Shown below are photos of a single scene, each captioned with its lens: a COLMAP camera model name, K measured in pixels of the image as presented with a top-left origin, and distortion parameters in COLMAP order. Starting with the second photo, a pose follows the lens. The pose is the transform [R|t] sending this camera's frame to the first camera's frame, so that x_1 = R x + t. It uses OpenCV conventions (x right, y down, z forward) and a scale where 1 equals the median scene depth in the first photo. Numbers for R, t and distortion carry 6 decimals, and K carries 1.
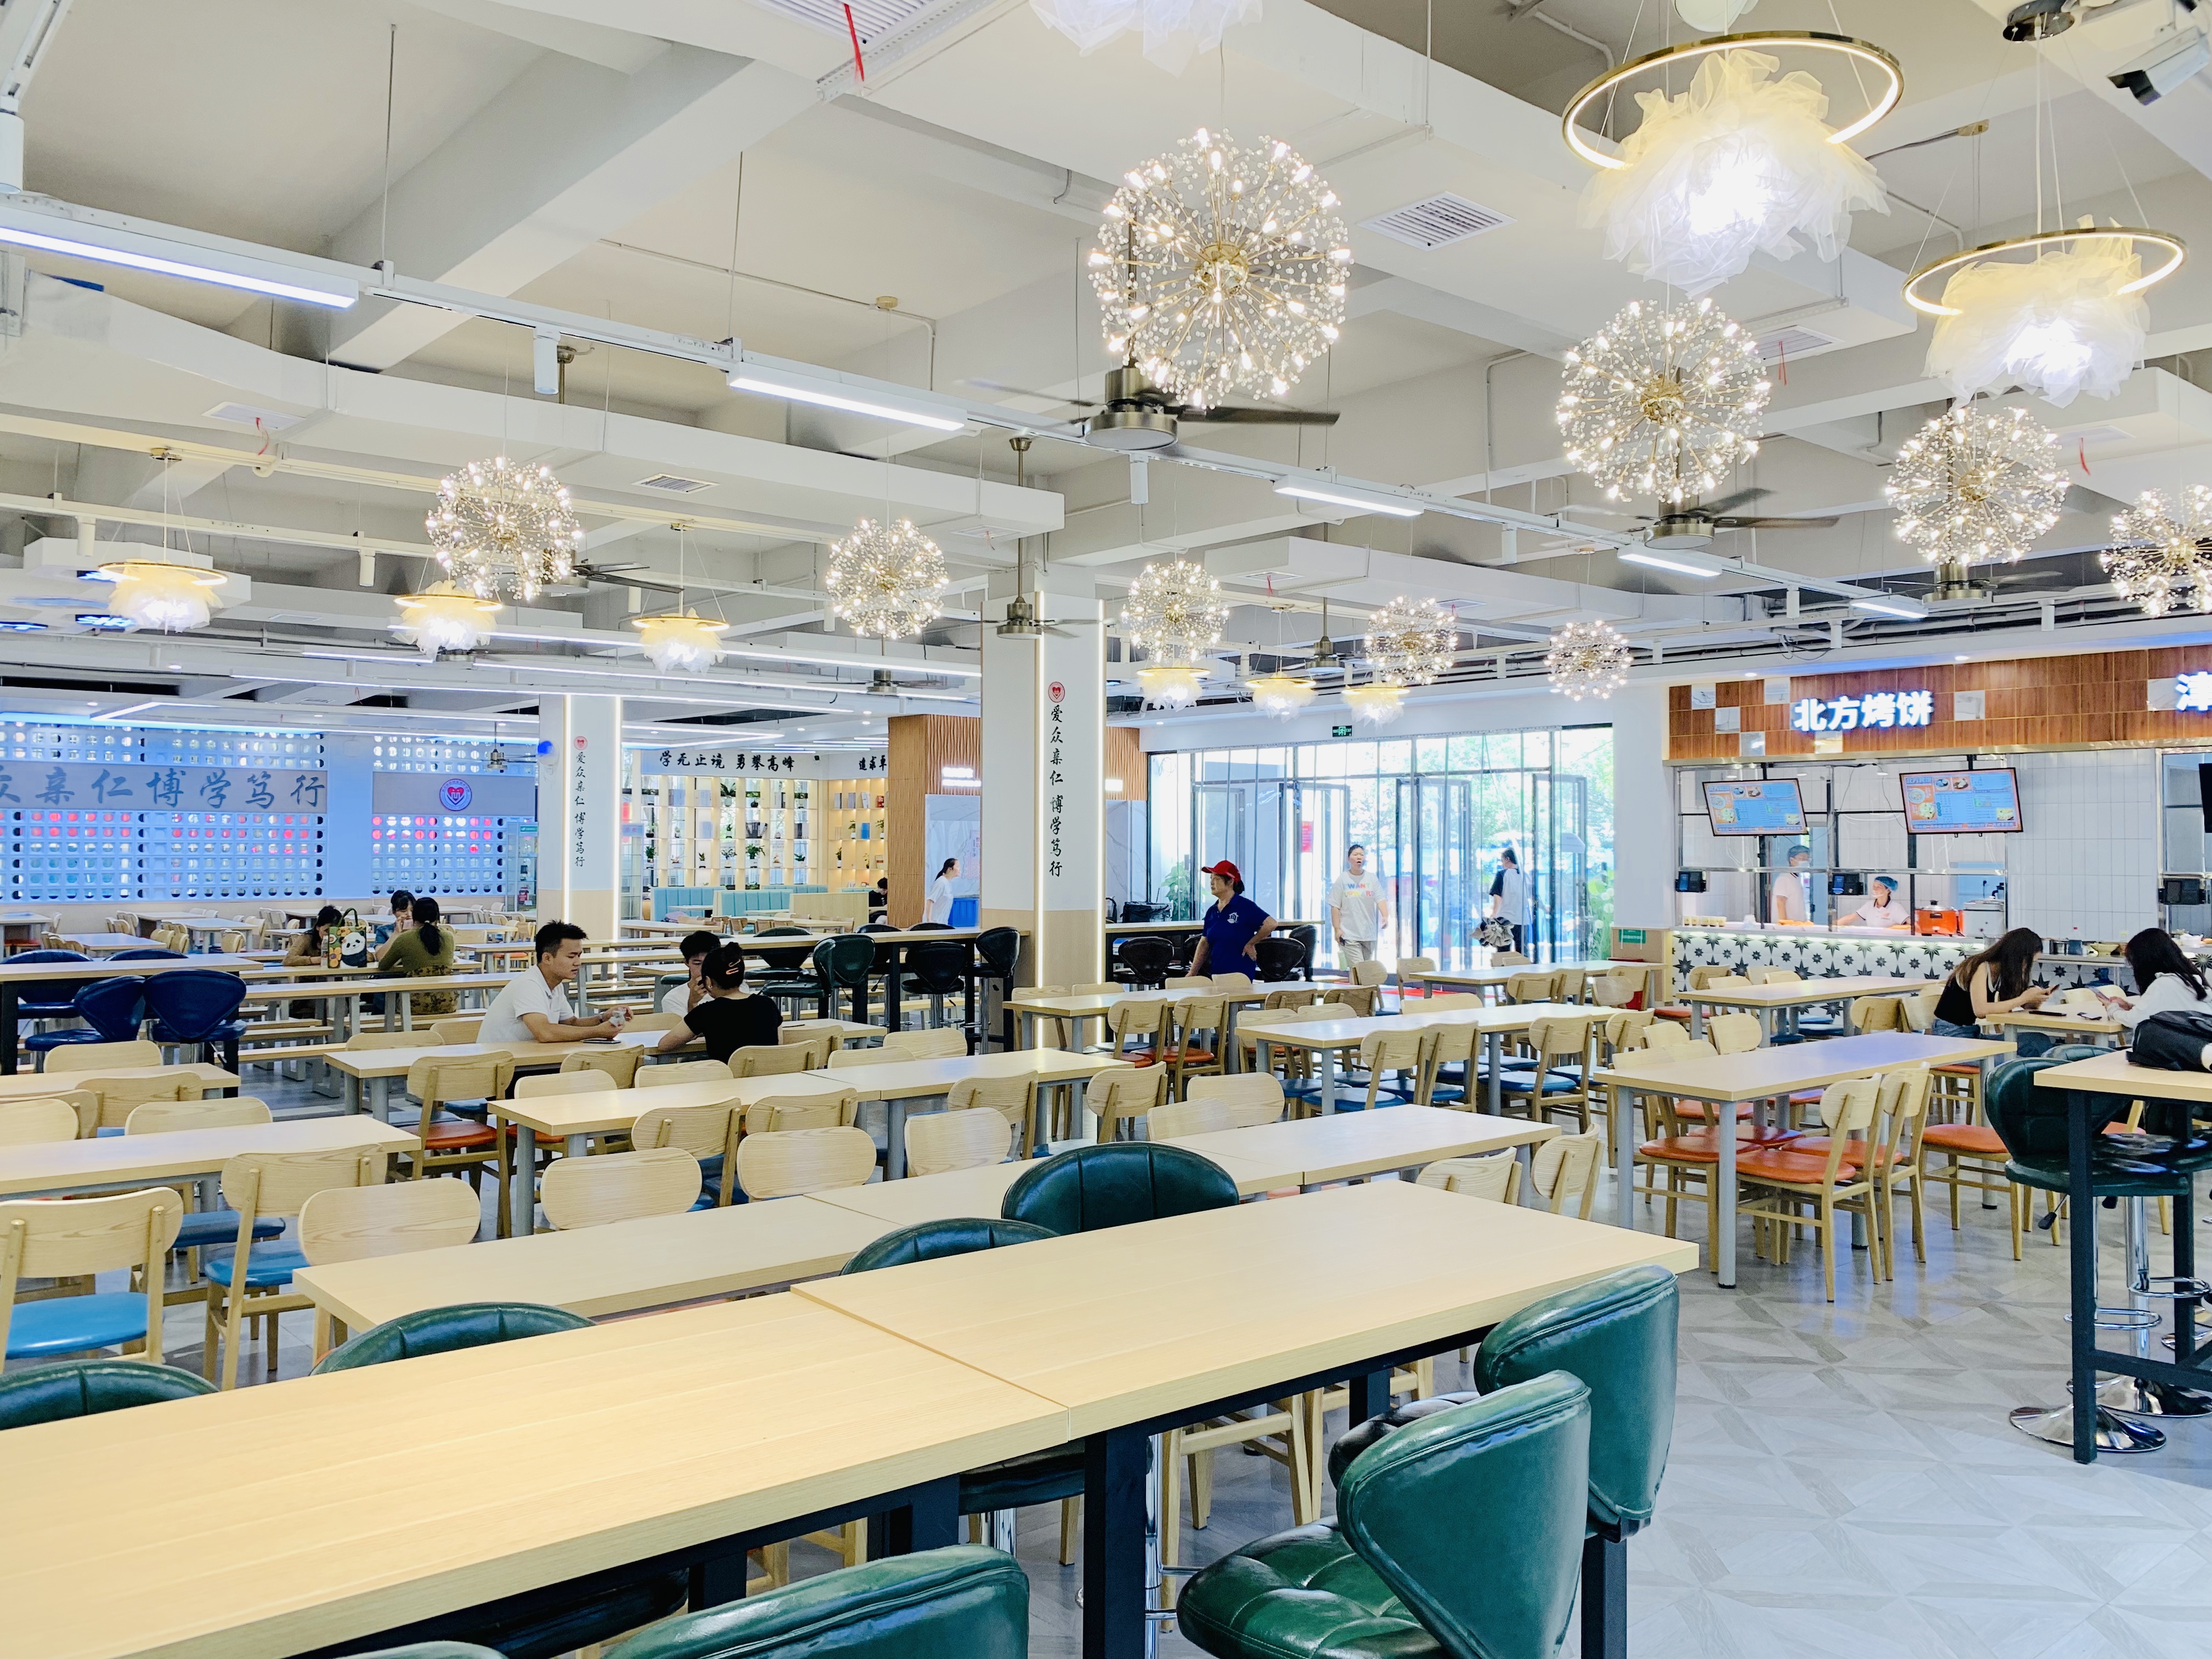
lens RADIAL K [[1694.8, 0, 1106.0], [0, 1694.8, 829.5], [0, 0, 1]] dist [0.059300, -0.065487]
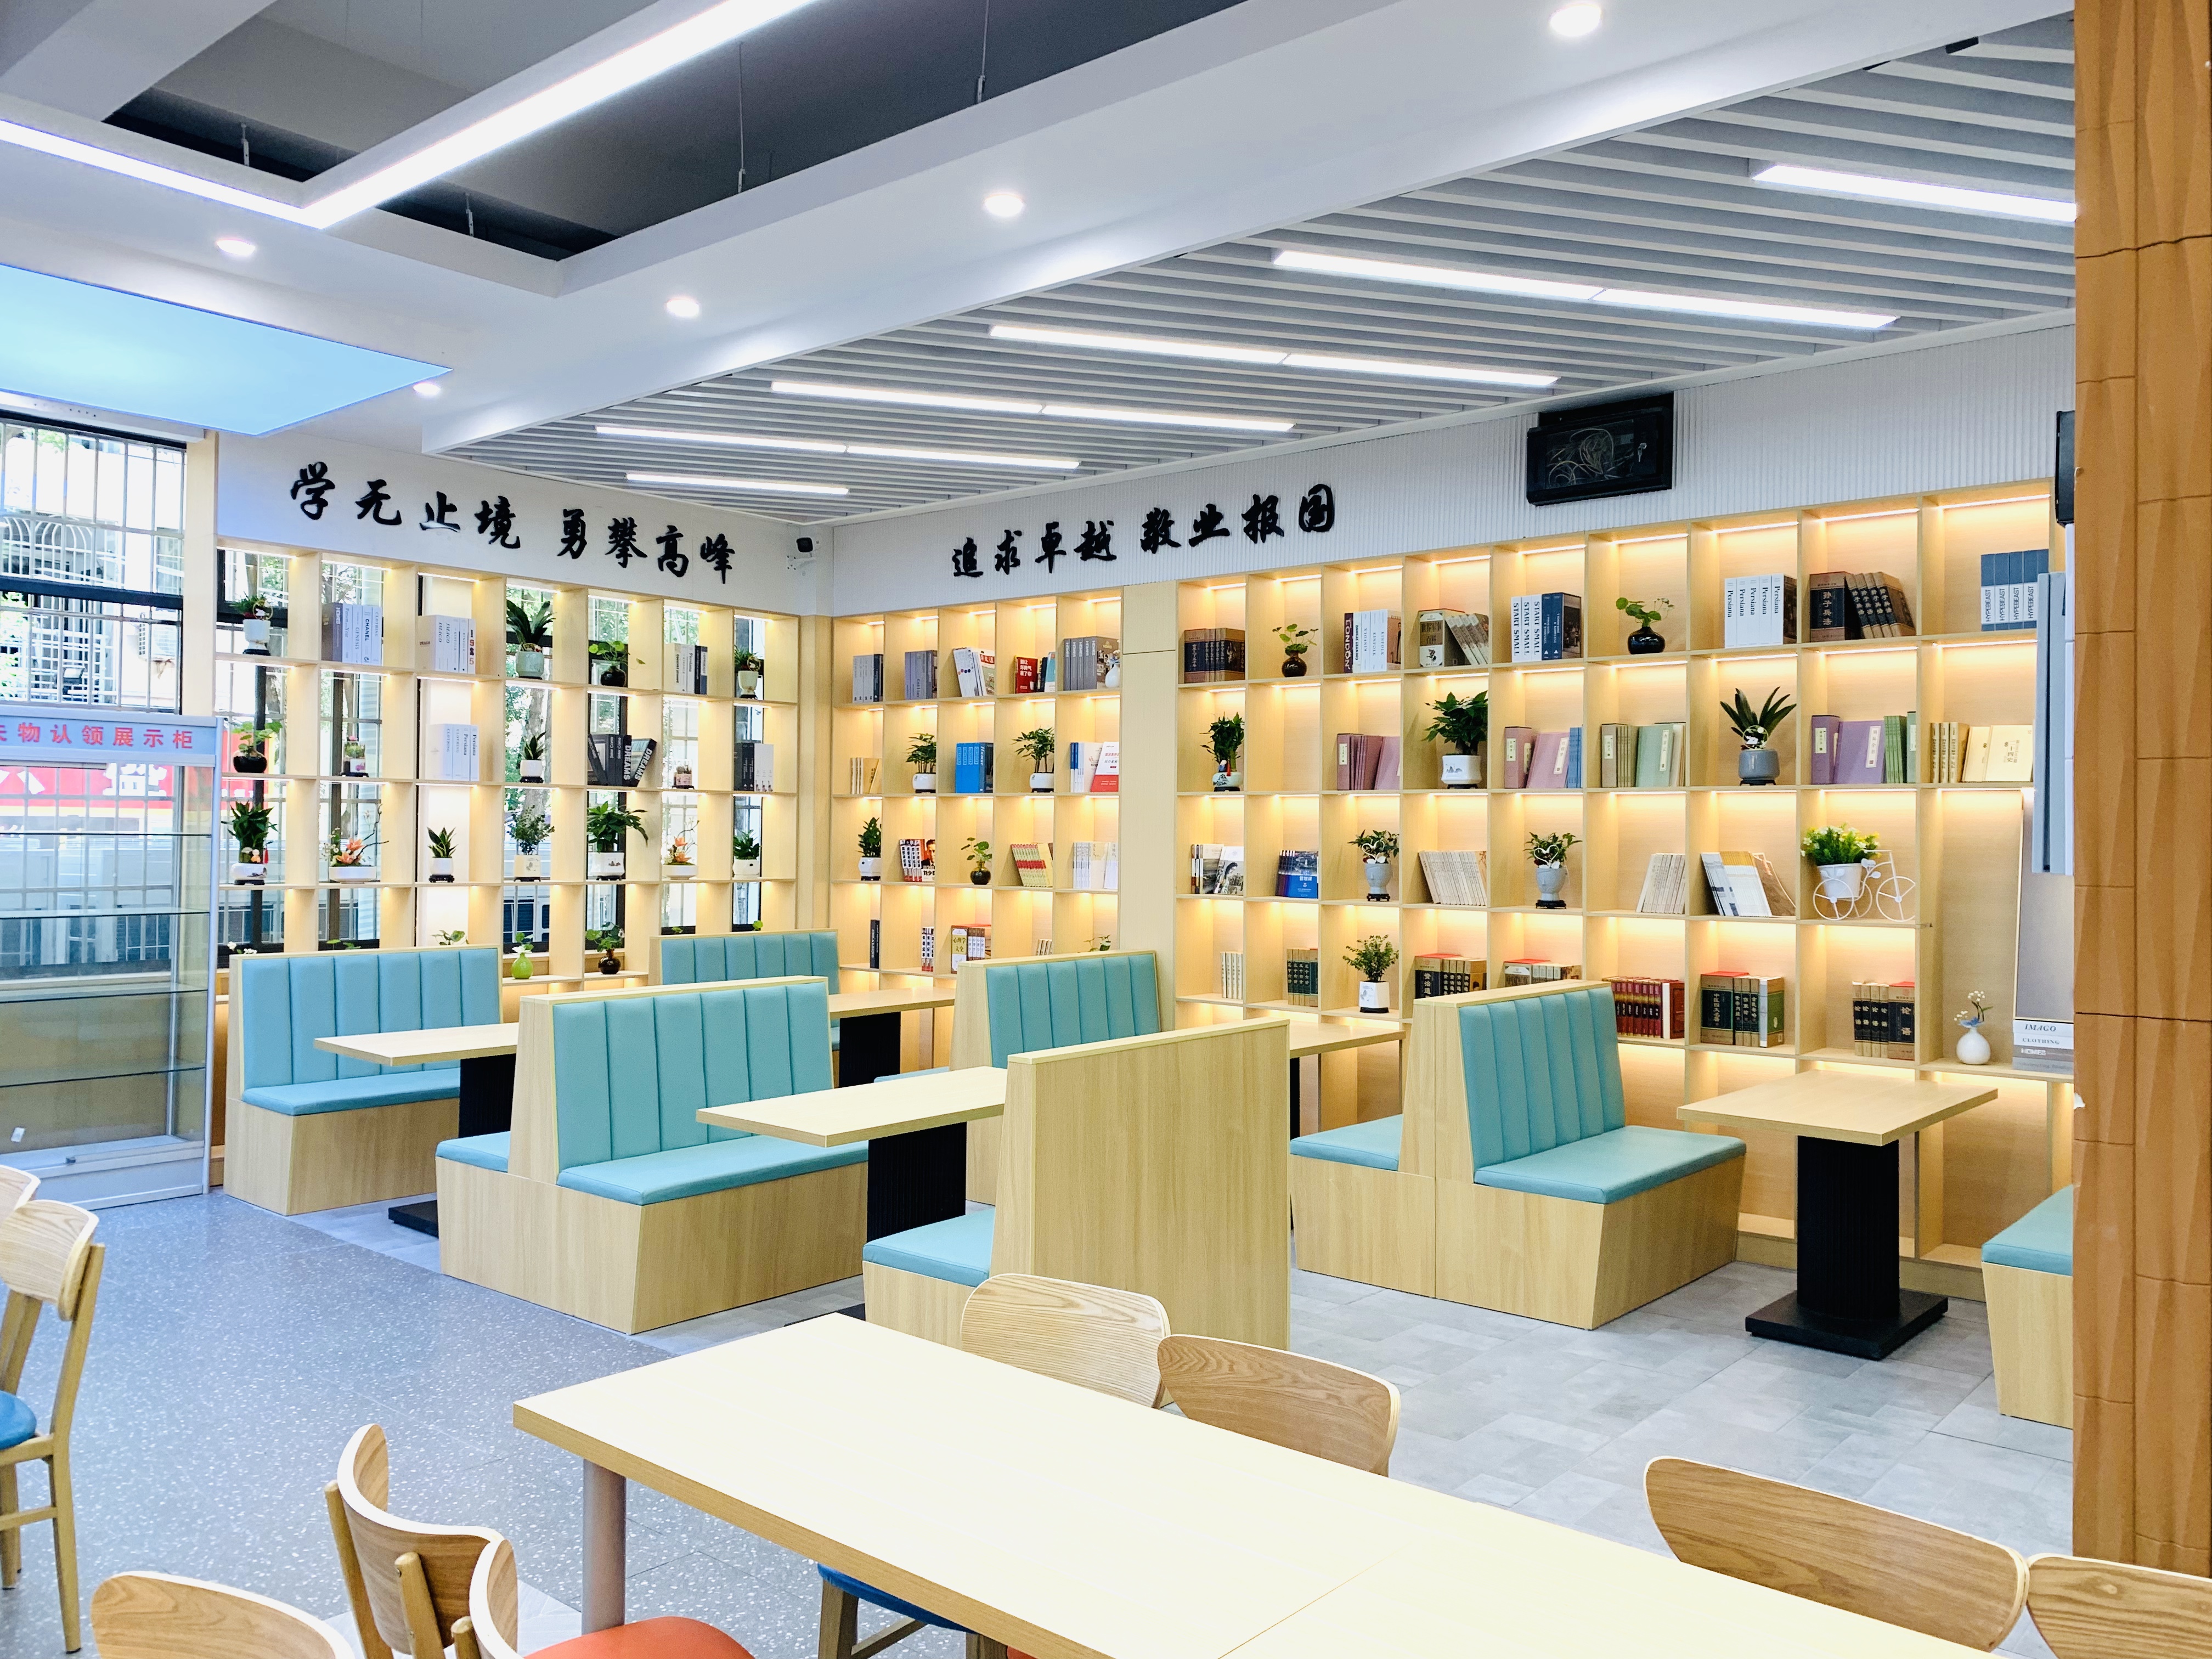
lens RADIAL K [[1694.8, 0, 1106.0], [0, 1694.8, 829.5], [0, 0, 1]] dist [0.059300, -0.065487]
pose [[0.987710, 0.010675, 0.155934, -0.172953], [-0.011977, 0.999901, 0.007408, 0.010457], [-0.155839, -0.009184, 0.987740, 0.703289]]
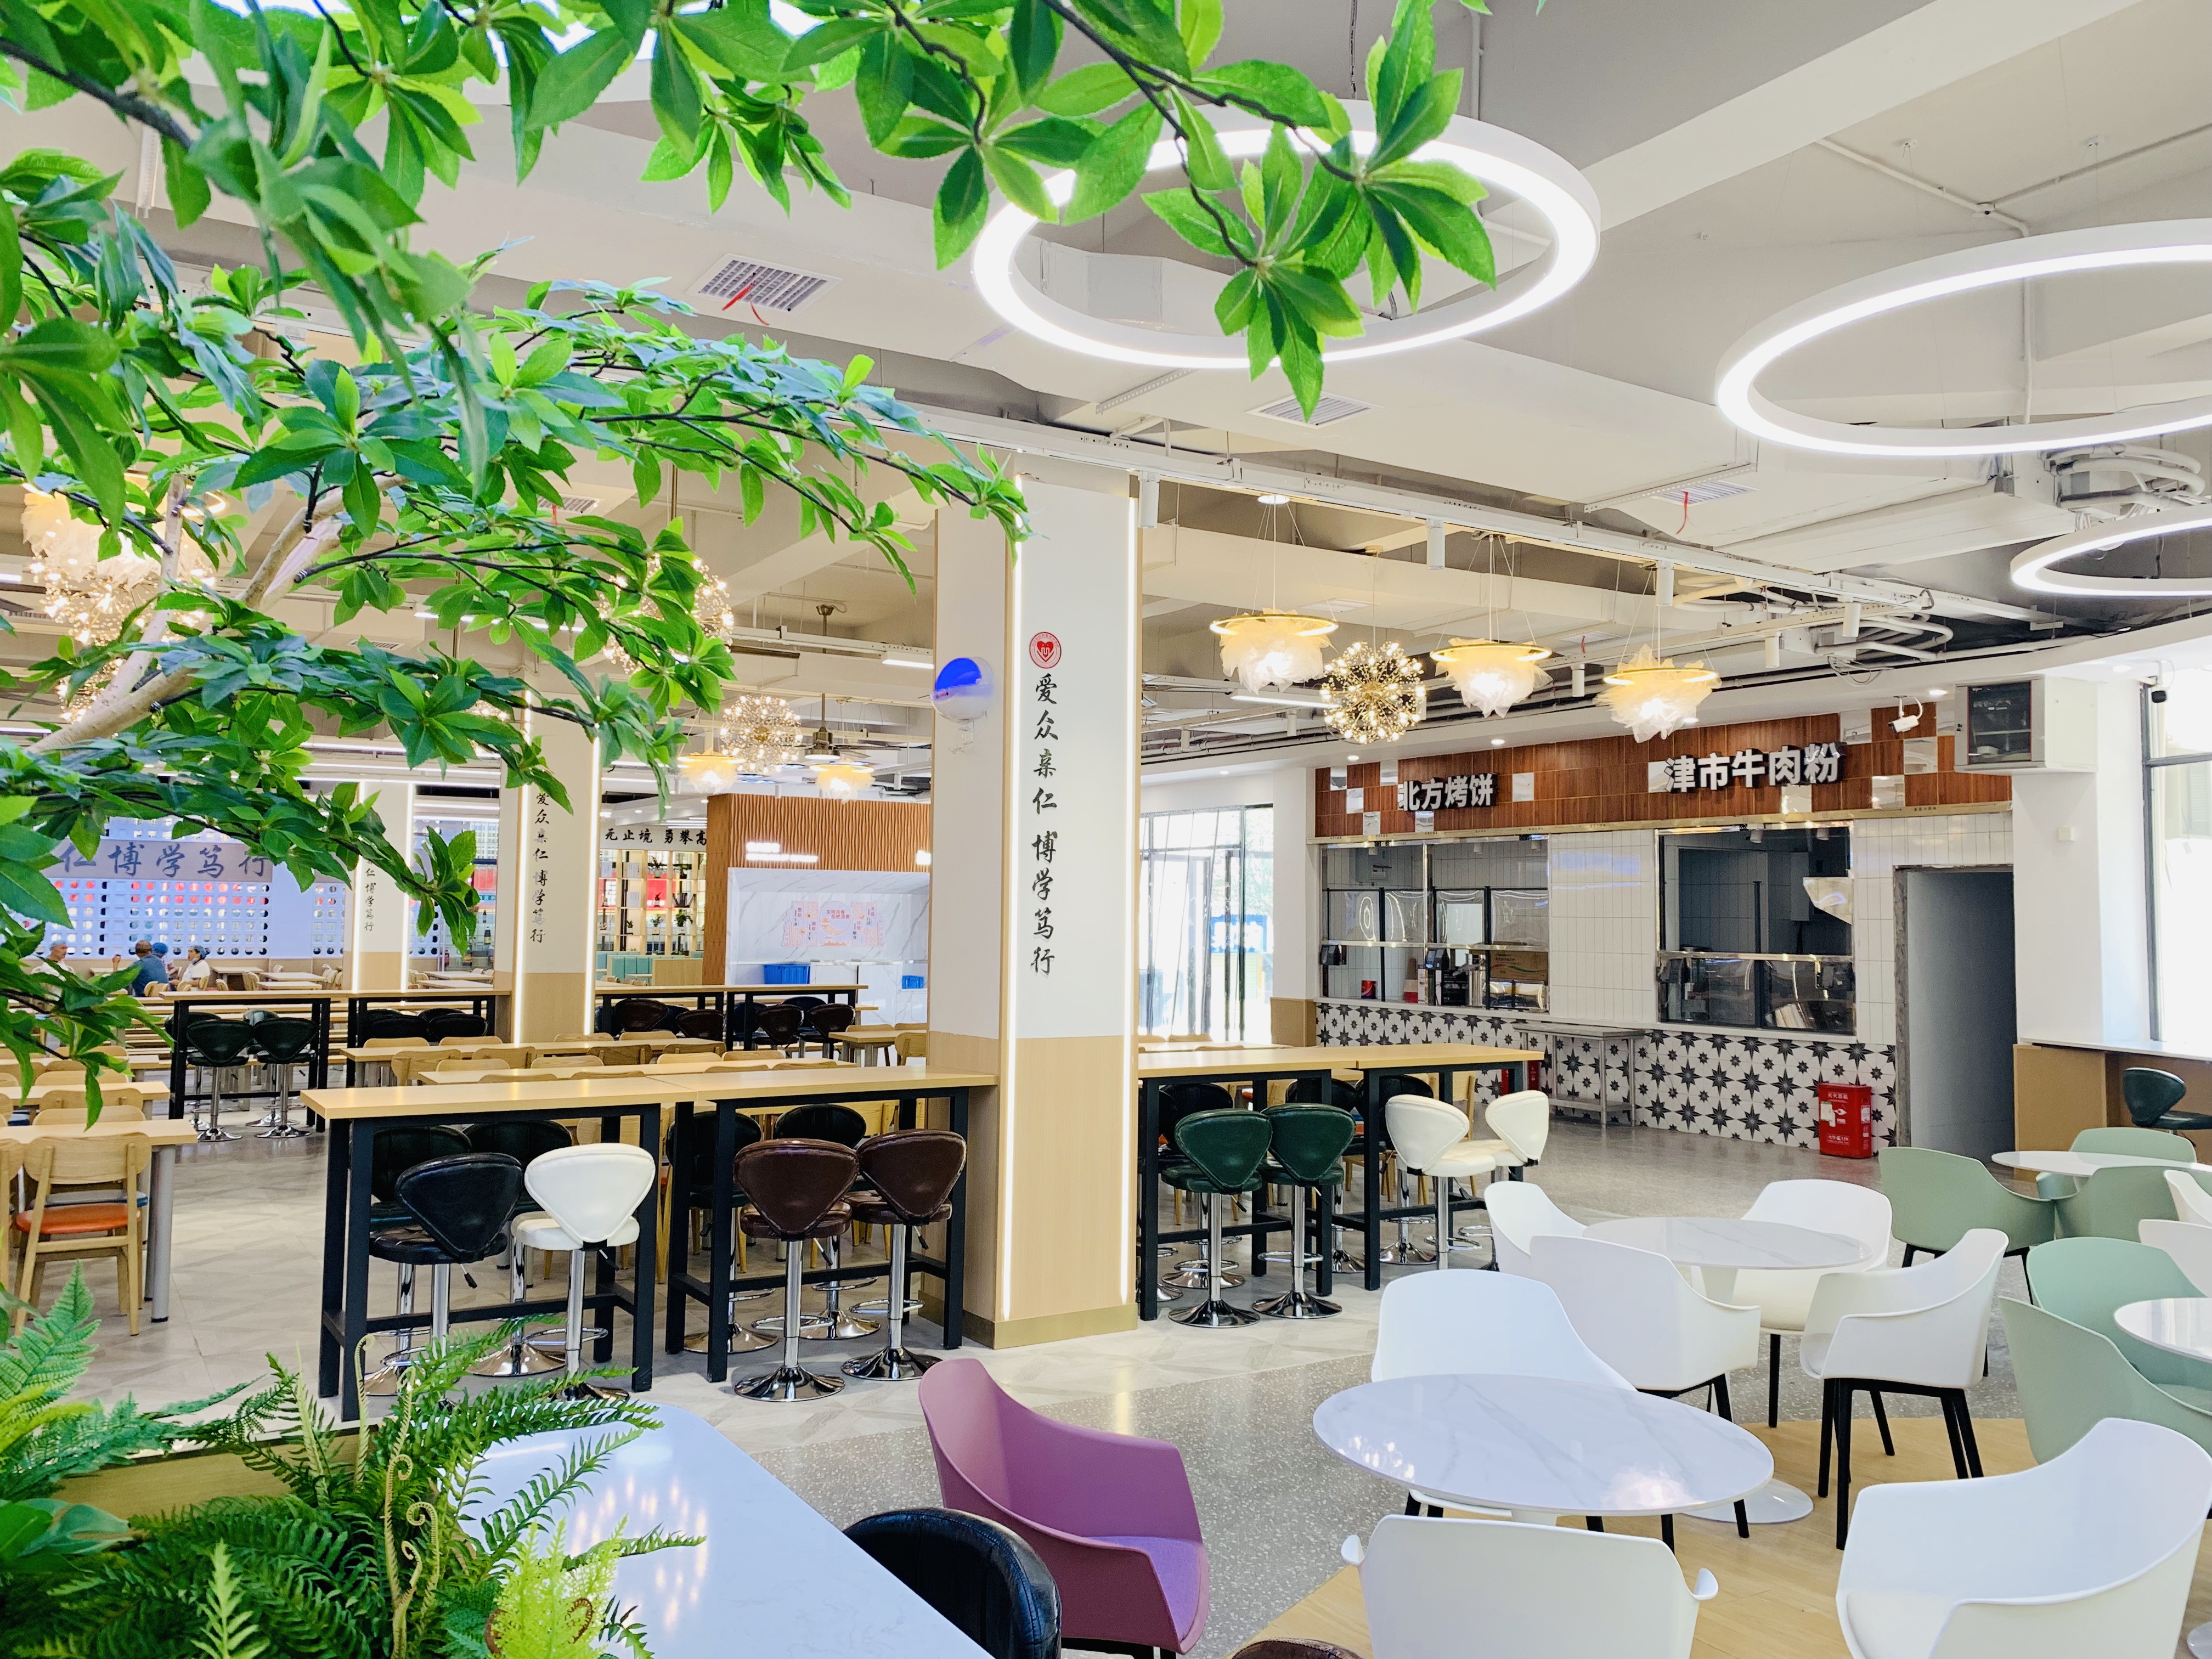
lens RADIAL K [[1707.6, 0, 1118.7], [0, 1707.6, 809.5], [0, 0, 1]] dist [0.116295, -0.261139]
pose [[0.988558, -0.000433, -0.150840, 0.238902], [-0.007693, 0.998550, -0.053280, -0.001004], [0.150644, 0.053831, 0.987121, -0.034730]]
